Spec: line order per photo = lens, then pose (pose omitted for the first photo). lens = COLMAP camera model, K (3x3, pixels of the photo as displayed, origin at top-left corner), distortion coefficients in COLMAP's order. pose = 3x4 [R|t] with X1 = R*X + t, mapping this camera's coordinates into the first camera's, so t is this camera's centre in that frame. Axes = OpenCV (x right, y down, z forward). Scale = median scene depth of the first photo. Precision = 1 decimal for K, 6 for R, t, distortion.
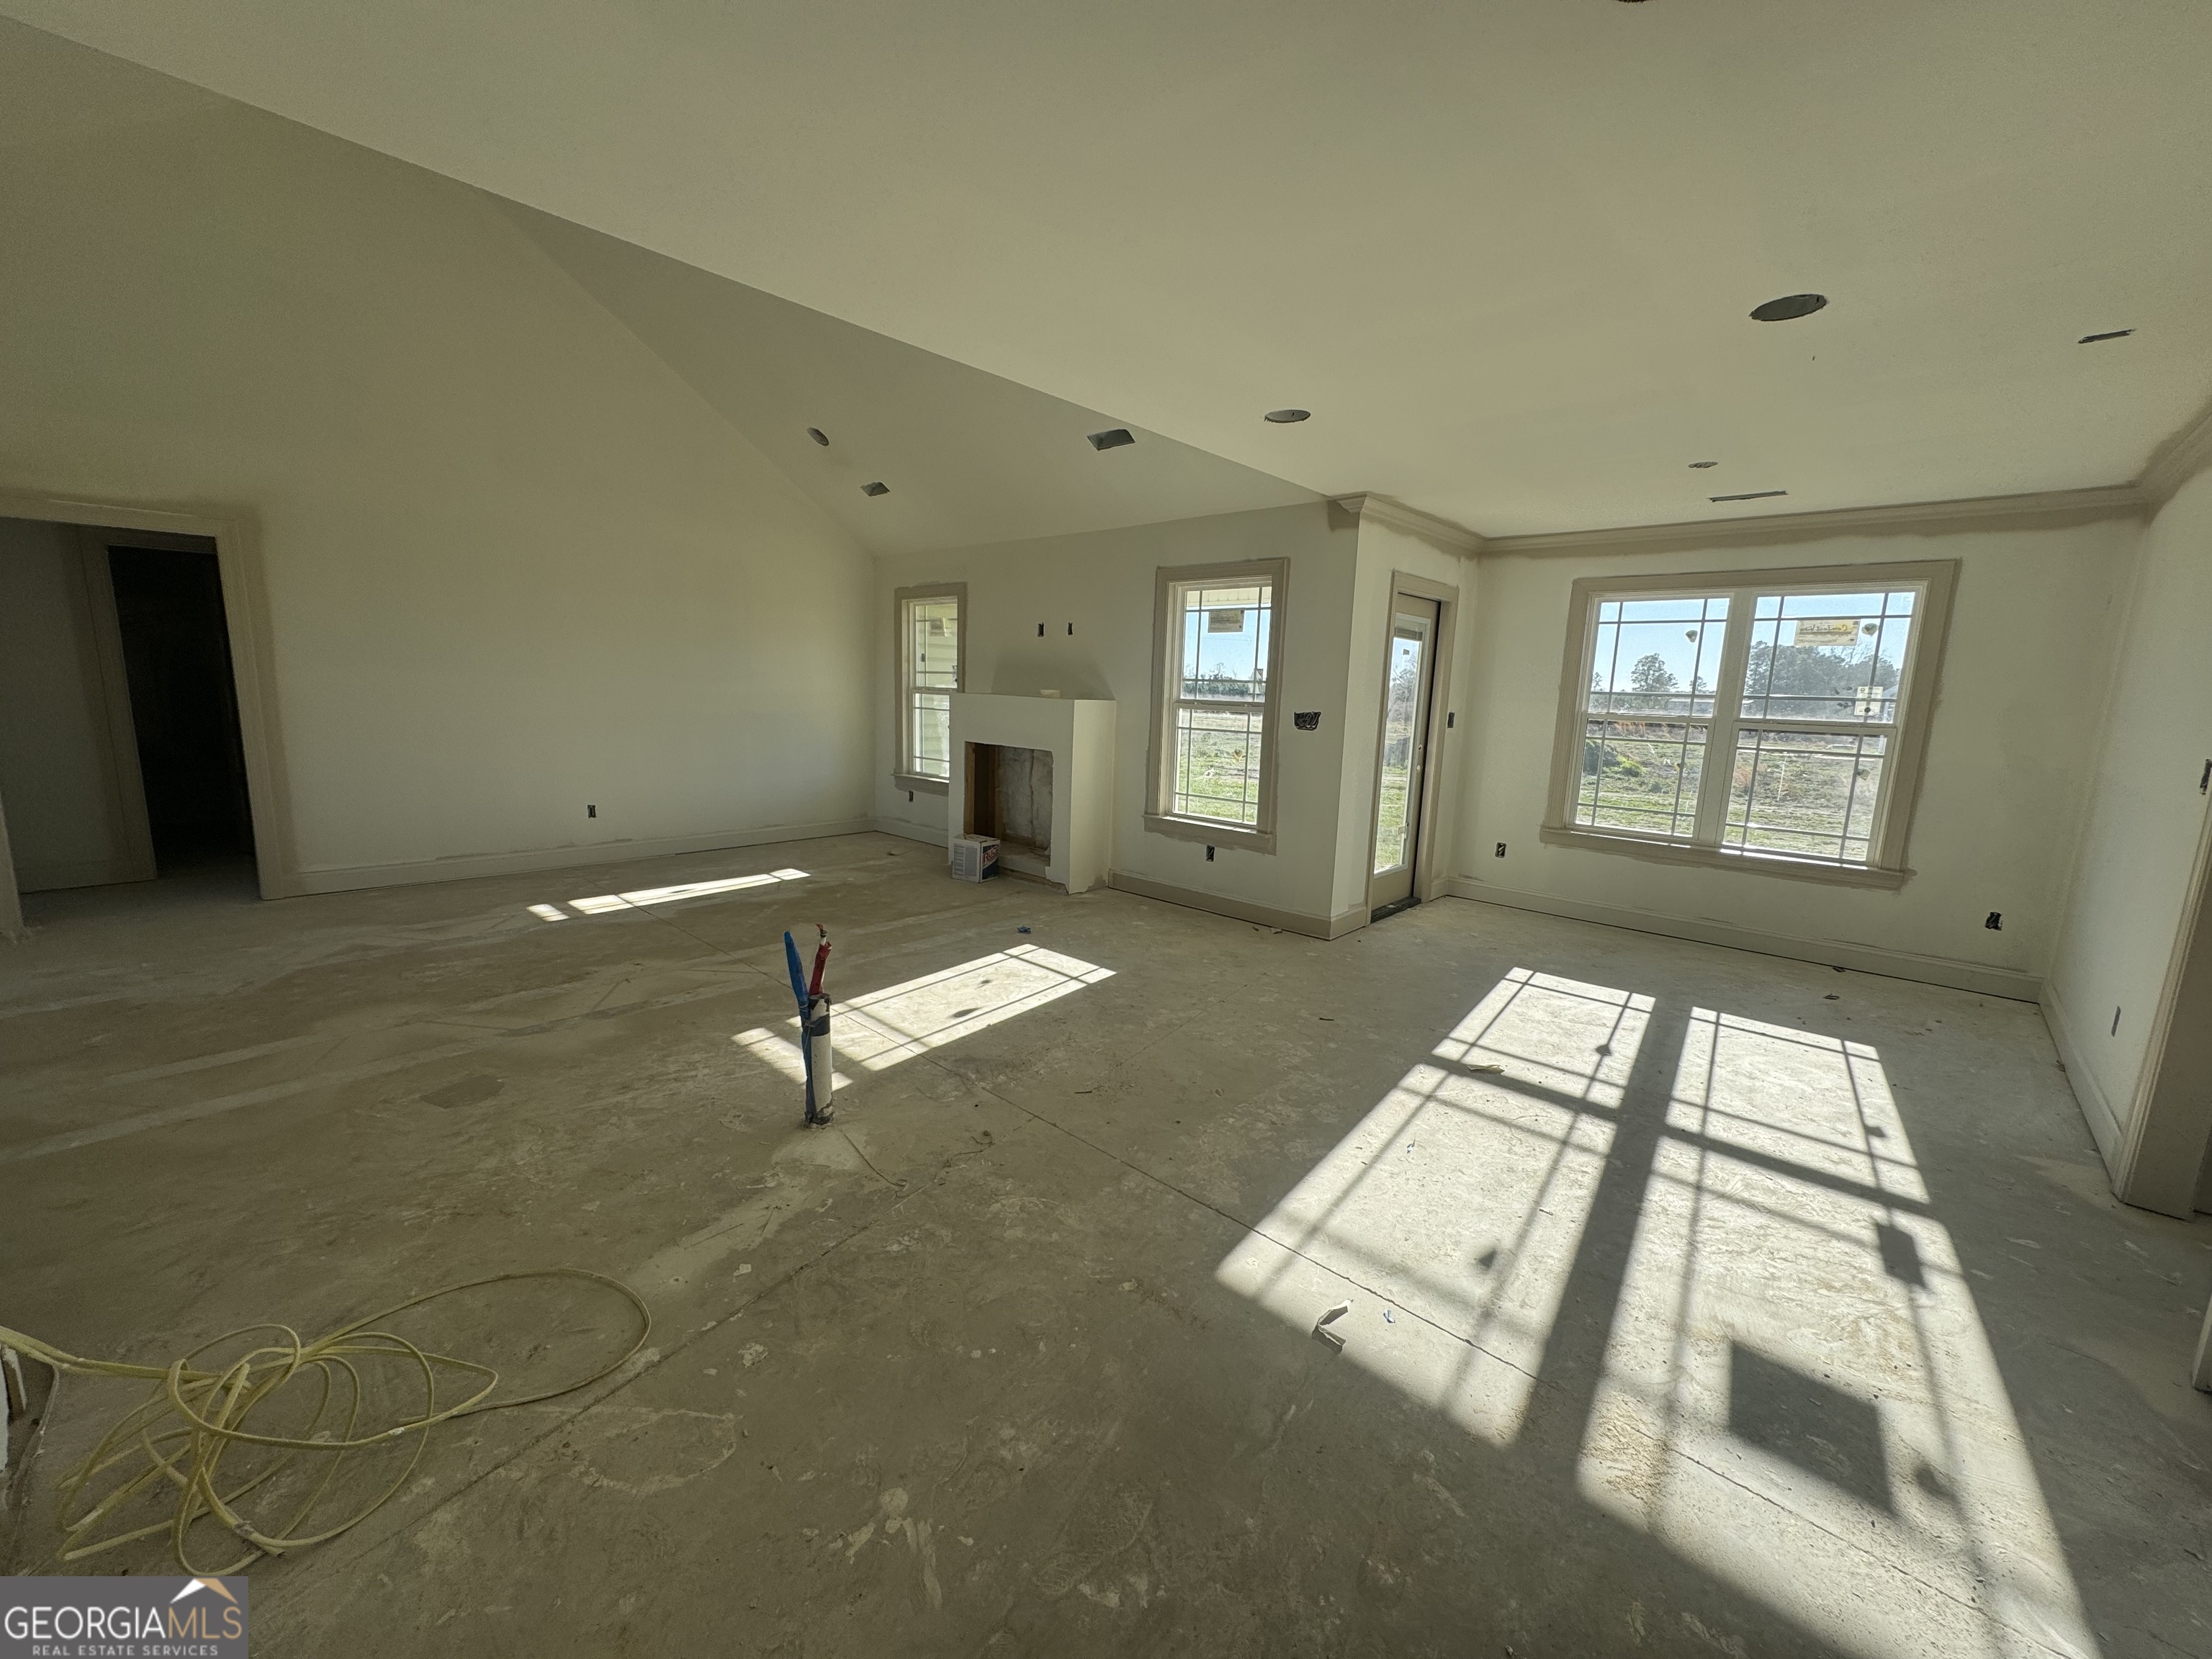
lens RADIAL K [[883.0, 0, 1106.2], [0, 883.0, 828.3], [0, 0, 1]] dist [-0.000837, 0.000032]
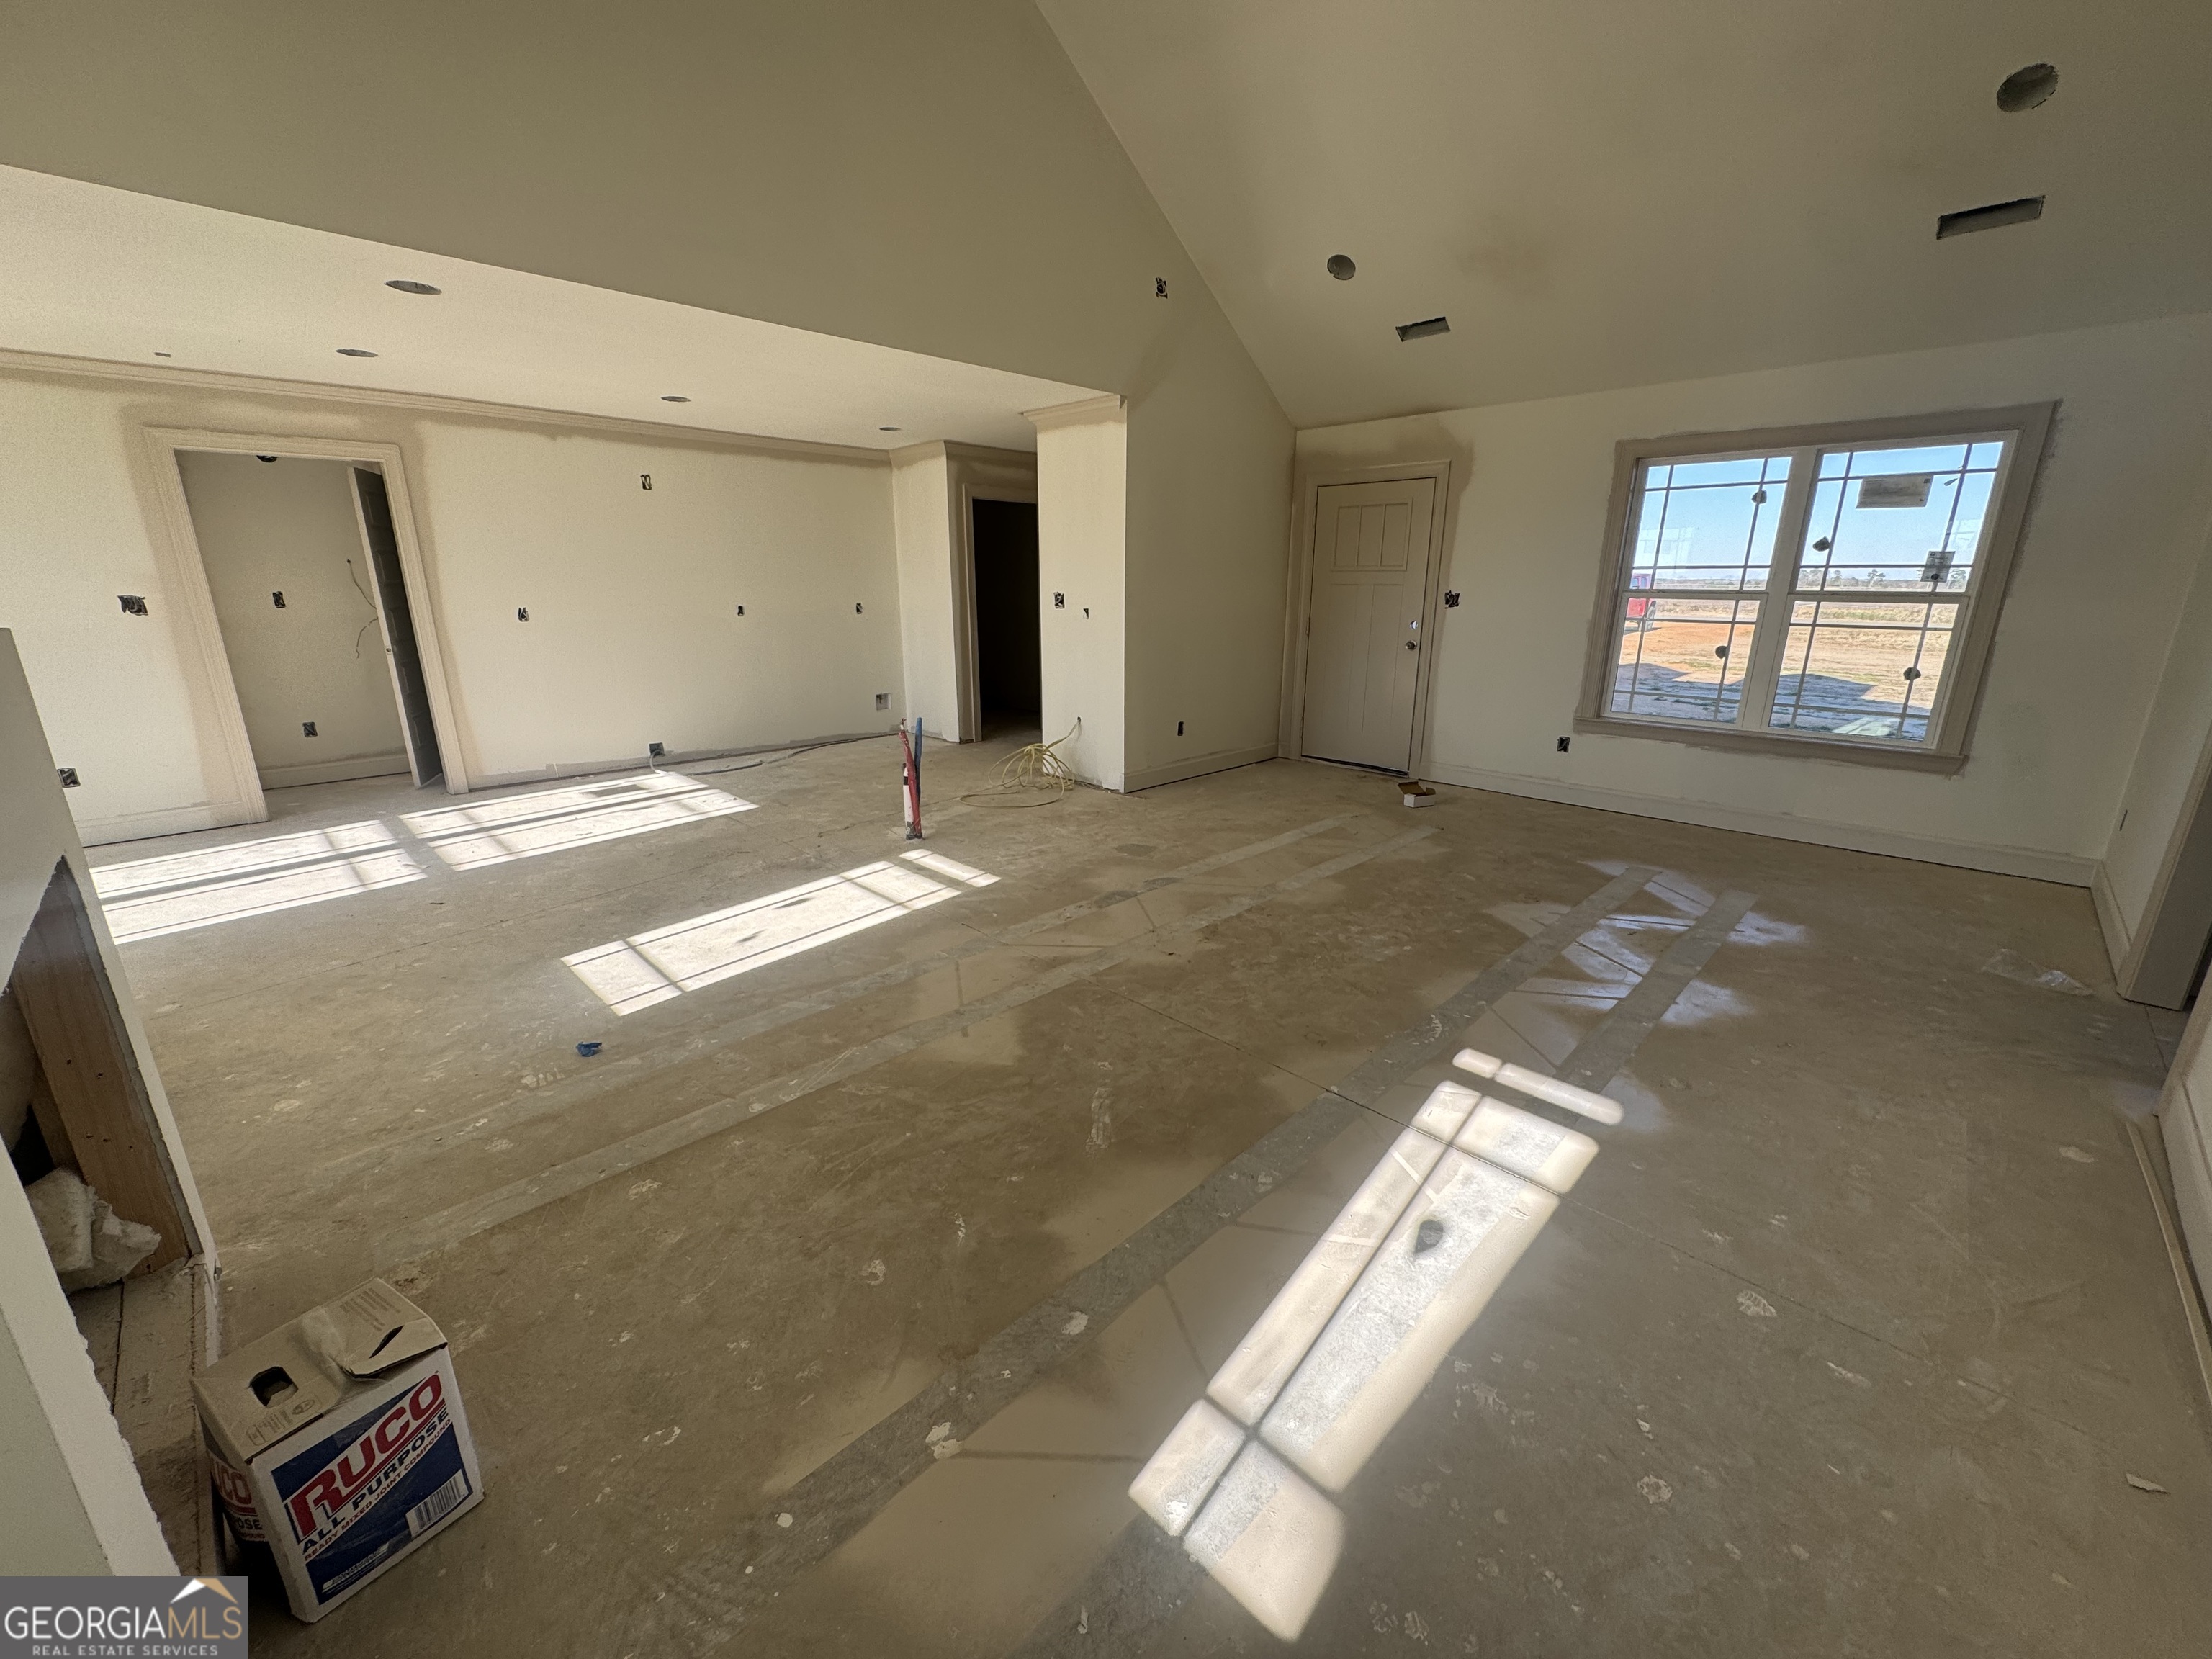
lens RADIAL K [[883.0, 0, 1109.3], [0, 883.0, 829.9], [0, 0, 1]] dist [-0.000837, 0.000032]
pose [[-0.999022, -0.039738, 0.019406, -0.488884], [-0.027693, 0.904281, 0.426039, -0.285012], [-0.034478, 0.425085, -0.904497, 1.681703]]
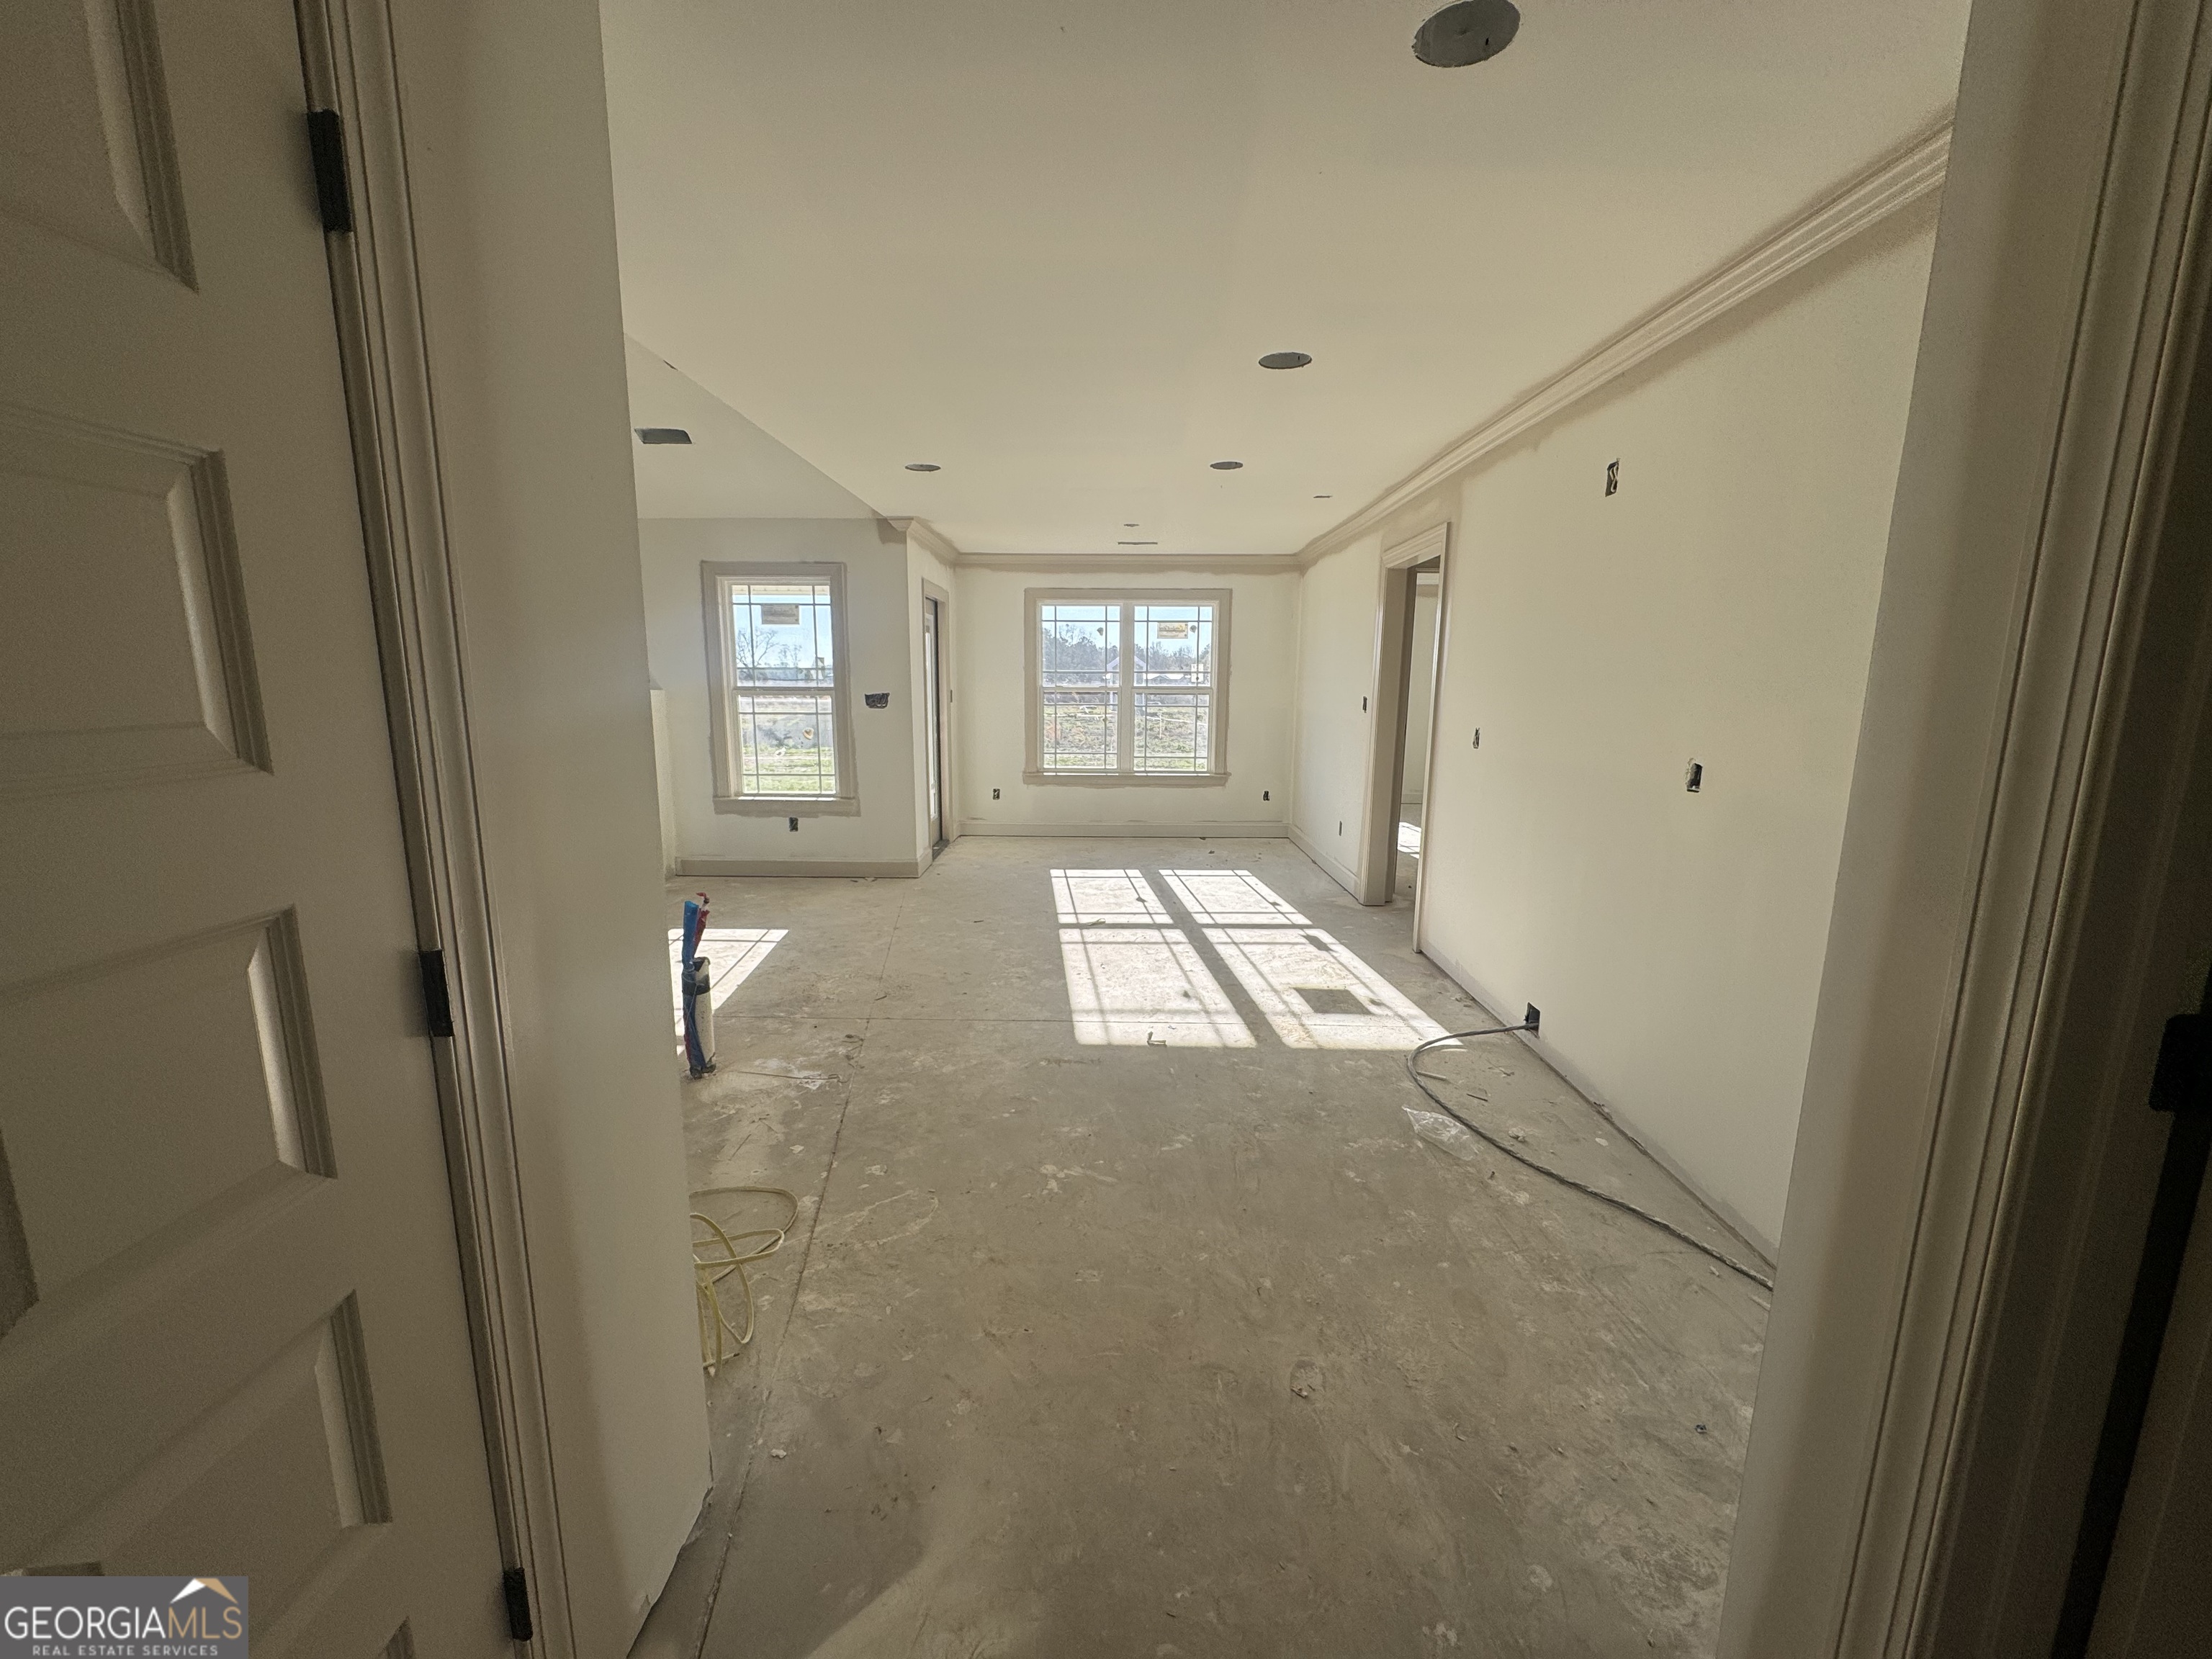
lens RADIAL K [[883.0, 0, 1107.1], [0, 883.0, 831.0], [0, 0, 1]] dist [-0.000837, 0.000032]
pose [[0.741662, -0.141592, 0.655659, -0.420607], [0.125683, 0.989489, 0.071515, 0.008775], [-0.658894, 0.029366, 0.751662, -0.124514]]
